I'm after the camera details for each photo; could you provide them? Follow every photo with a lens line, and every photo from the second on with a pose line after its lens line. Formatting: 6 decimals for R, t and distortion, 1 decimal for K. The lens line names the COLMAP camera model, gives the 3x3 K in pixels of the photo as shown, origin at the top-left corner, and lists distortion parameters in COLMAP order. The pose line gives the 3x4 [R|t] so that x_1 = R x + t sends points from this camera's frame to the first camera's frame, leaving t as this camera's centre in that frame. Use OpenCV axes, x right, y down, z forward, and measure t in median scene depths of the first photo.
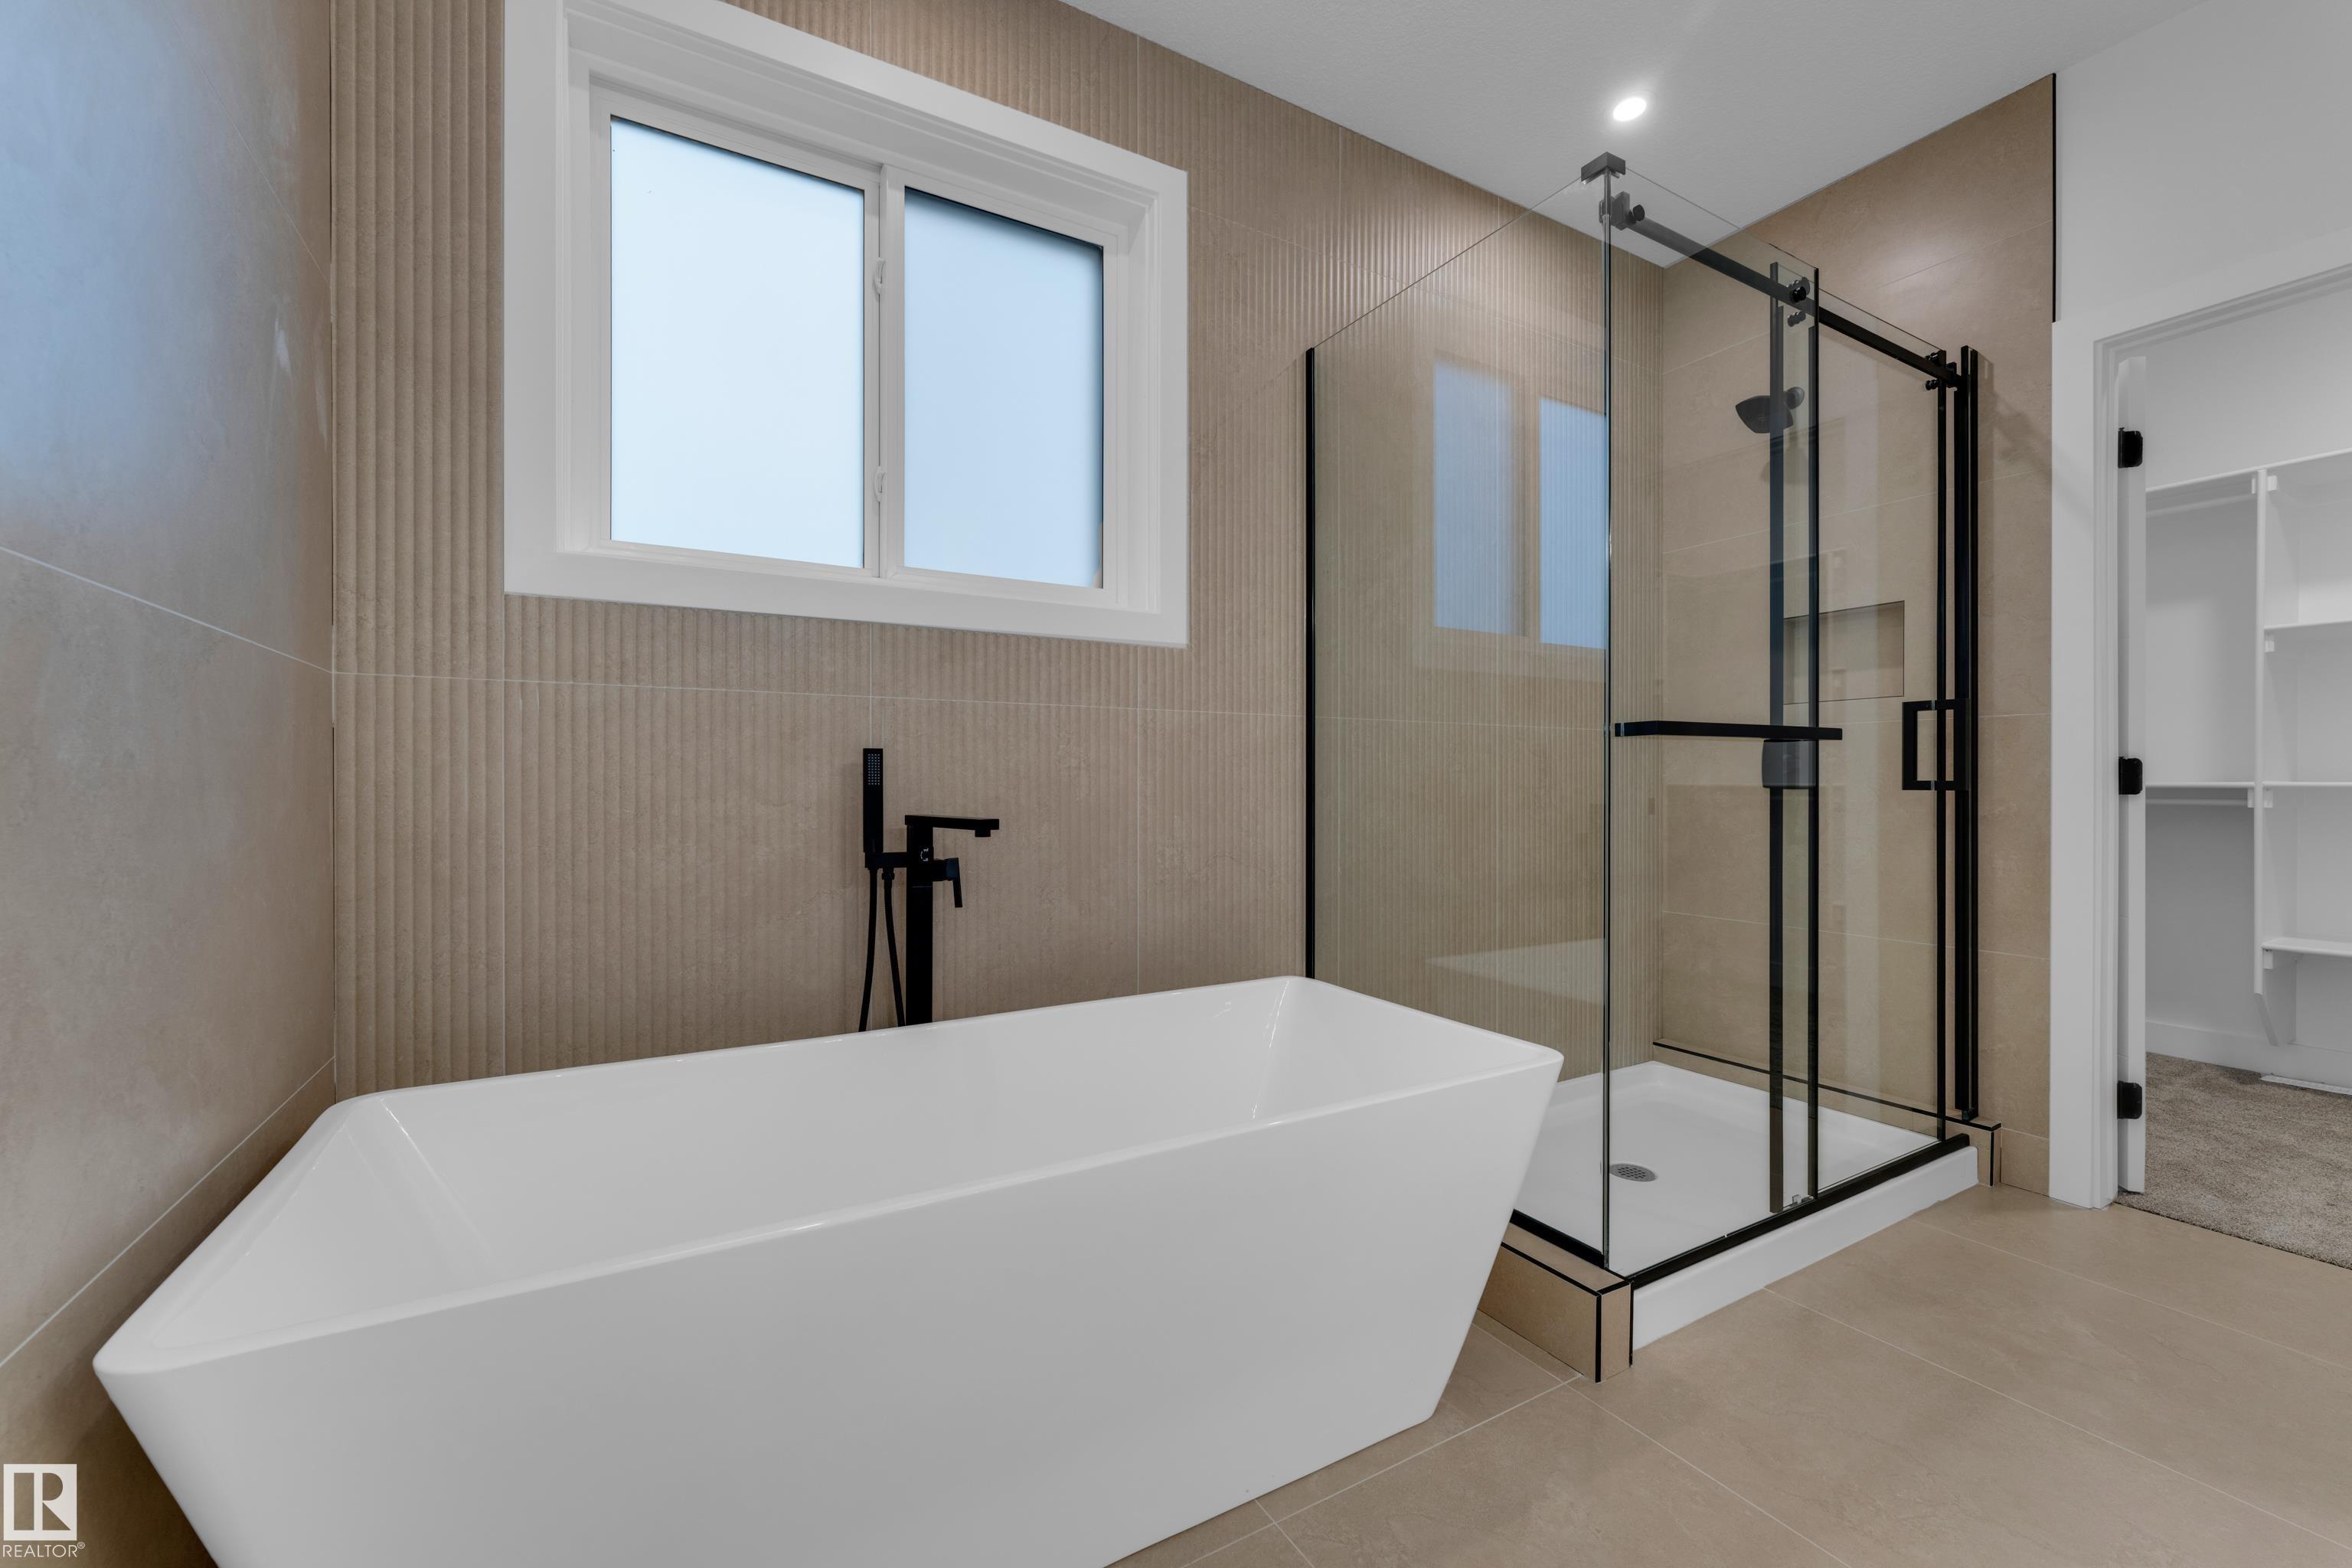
lens RADIAL K [[947.3, 0, 1170.6], [0, 947.3, 785.3], [0, 0, 1]] dist [-0.002866, -0.000773]
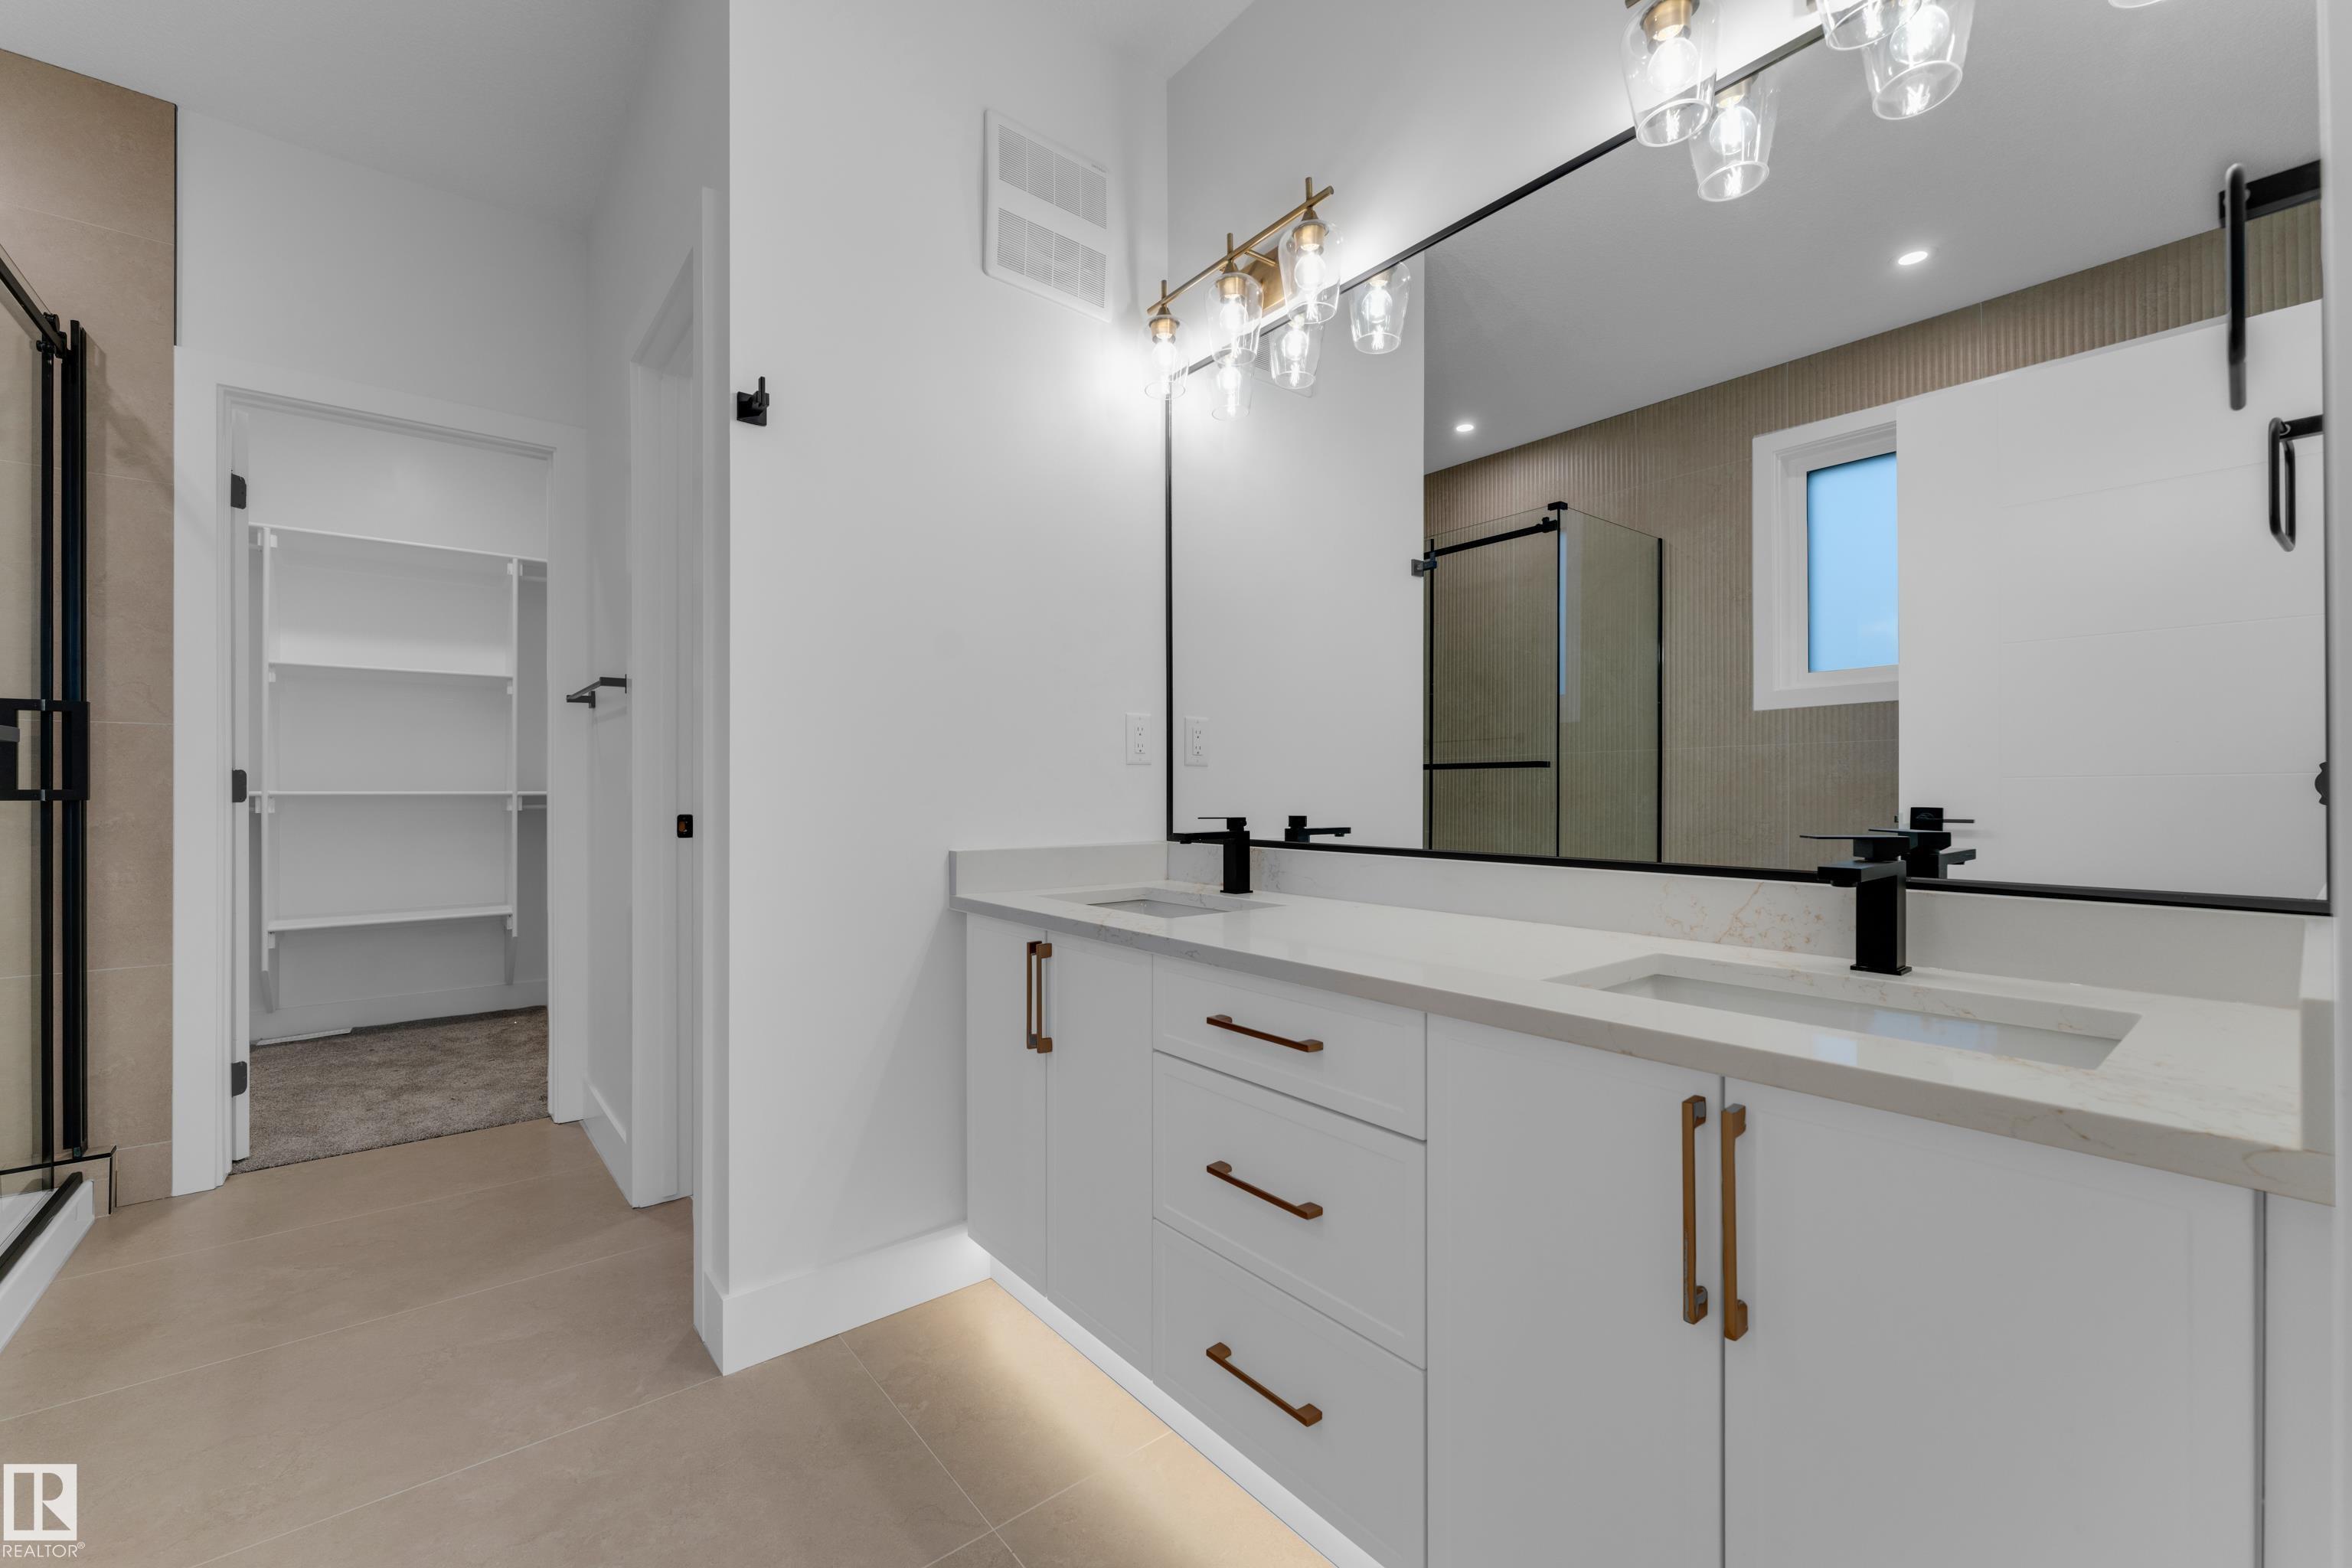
lens RADIAL K [[947.3, 0, 1173.4], [0, 947.3, 786.0], [0, 0, 1]] dist [-0.002866, -0.000773]
pose [[-0.169381, 0.003063, 0.985546, -0.250486], [0.007070, 0.999973, -0.001892, 0.000652], [-0.985525, 0.006648, -0.169398, 0.098298]]
